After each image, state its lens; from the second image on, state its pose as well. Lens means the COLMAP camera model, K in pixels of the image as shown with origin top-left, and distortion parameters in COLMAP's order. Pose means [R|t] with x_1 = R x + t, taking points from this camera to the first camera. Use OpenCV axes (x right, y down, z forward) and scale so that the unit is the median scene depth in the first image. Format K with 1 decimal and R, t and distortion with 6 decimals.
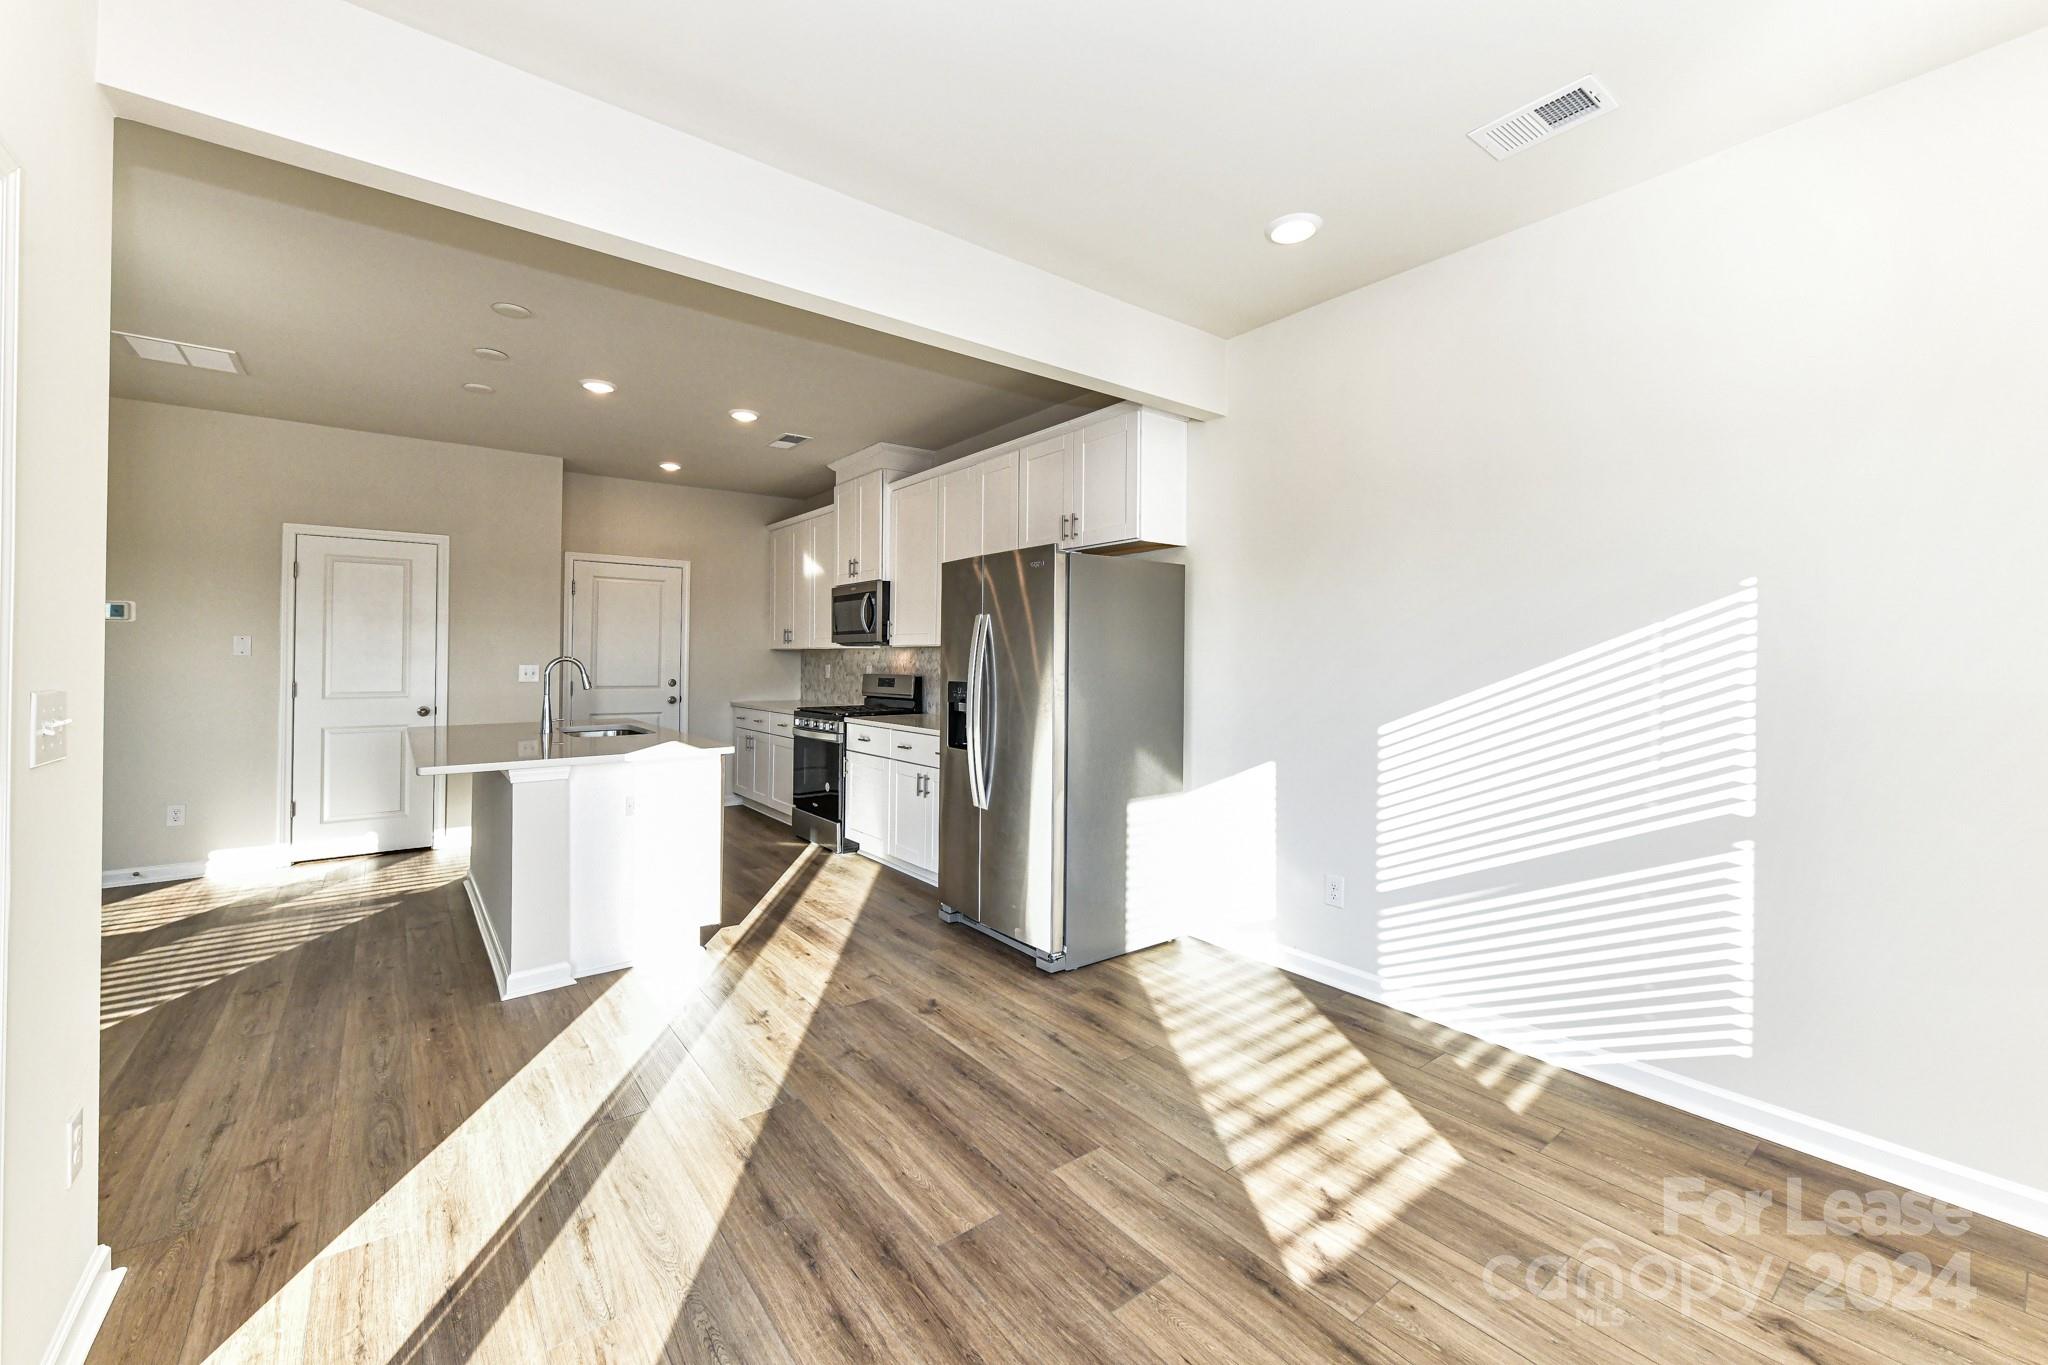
lens RADIAL K [[825.3, 0, 1032.8], [0, 825.3, 625.7], [0, 0, 1]] dist [-0.000597, -0.000431]
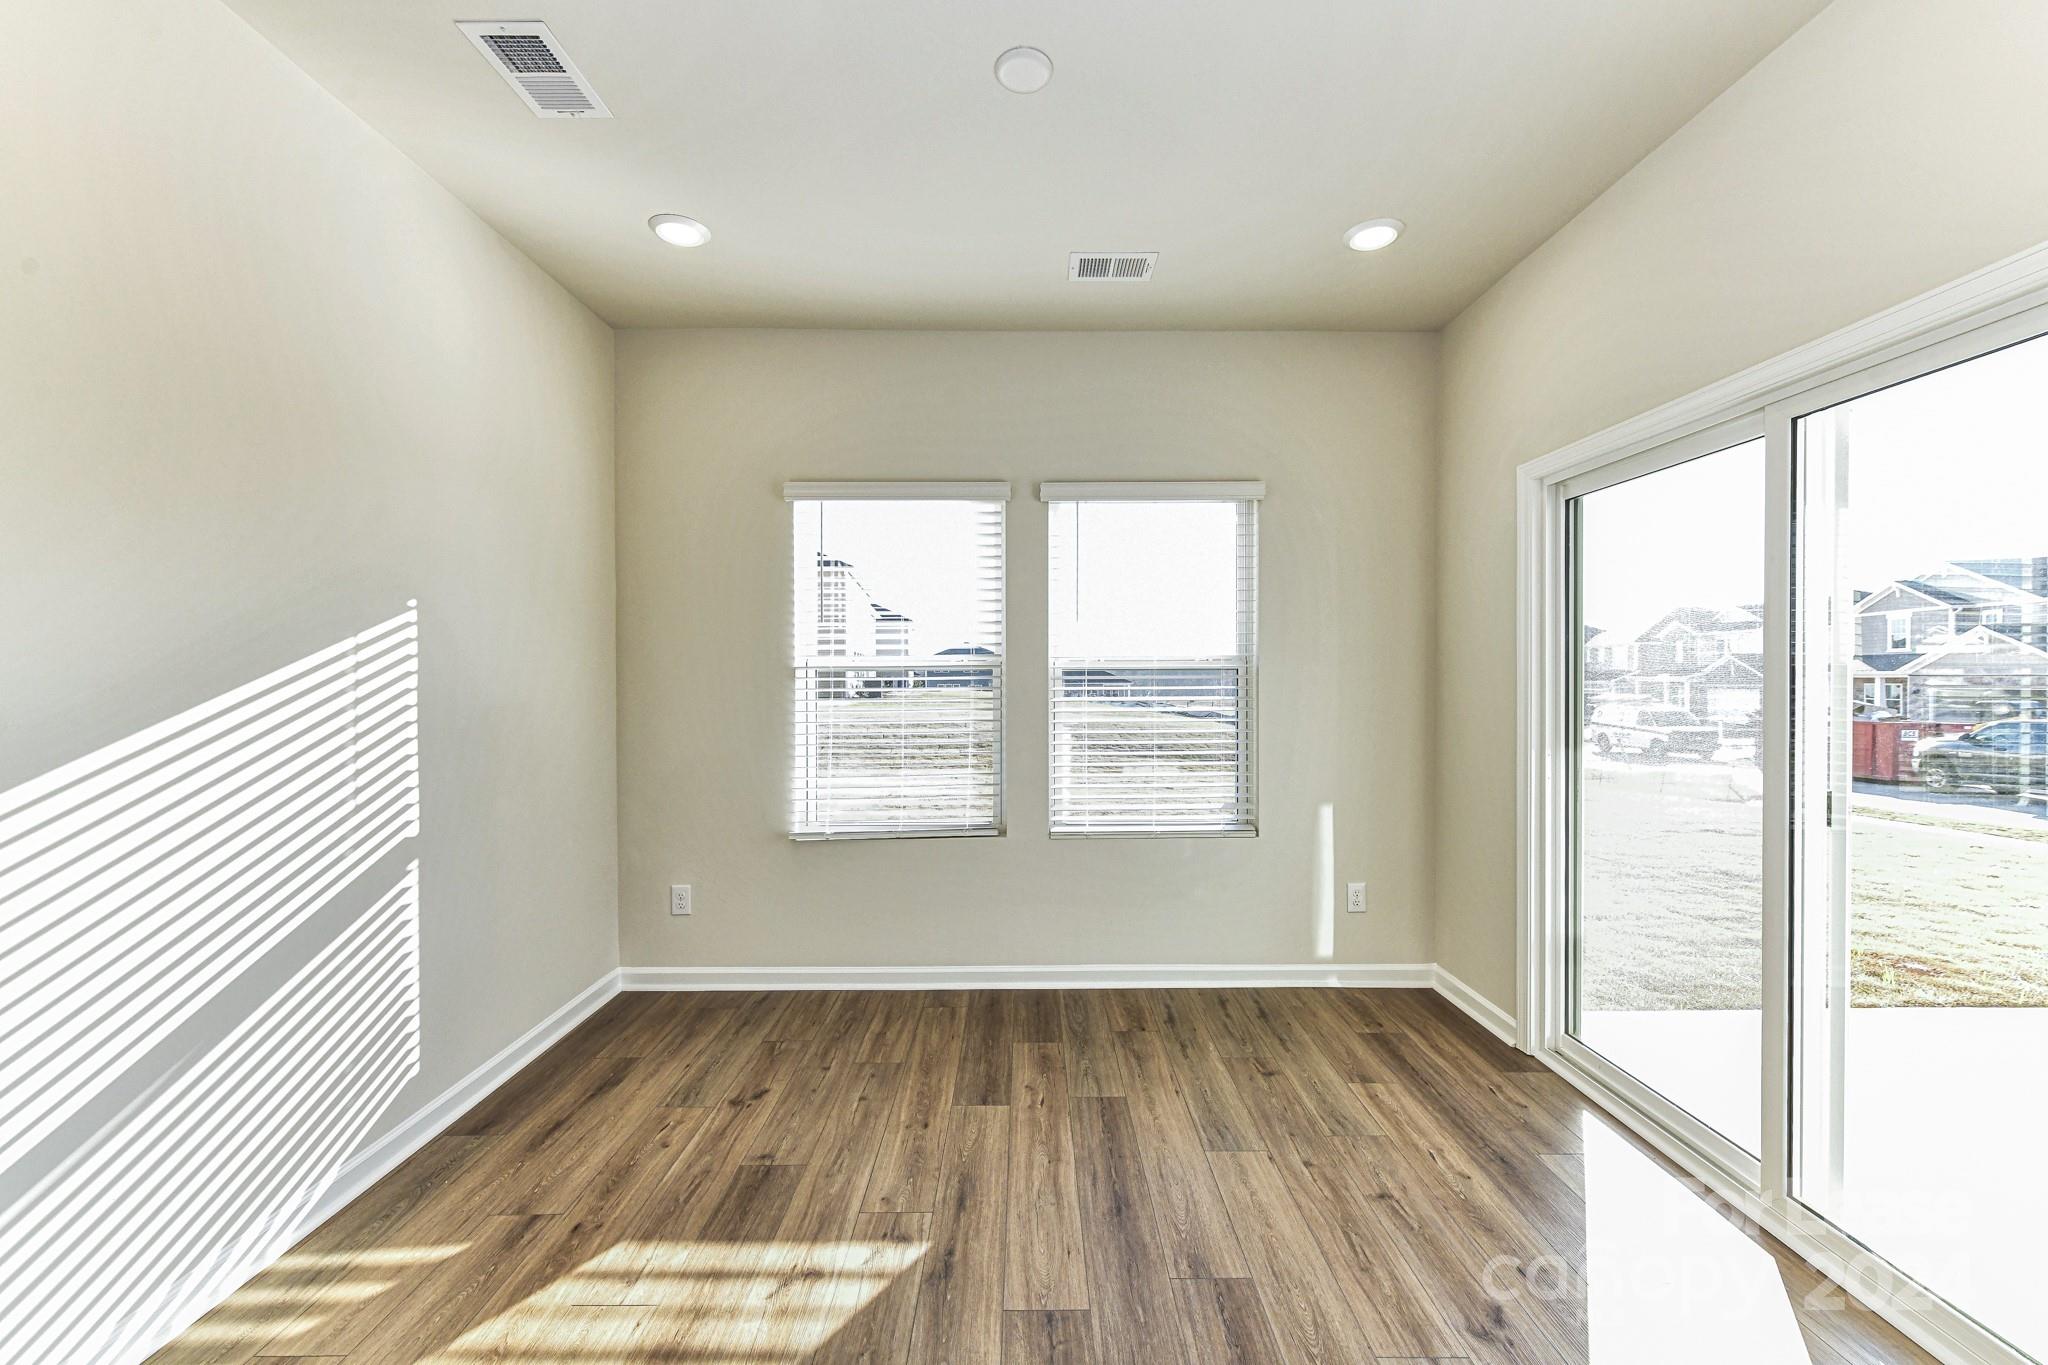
lens RADIAL K [[810.7, 0, 1024.0], [0, 810.7, 682.5], [0, 0, 1]] dist [-0.000014, -0.000177]
pose [[-0.786417, -0.003533, 0.617686, -0.241168], [-0.021725, 0.999523, -0.021942, 0.036195], [-0.617314, -0.030675, -0.786119, 0.970786]]
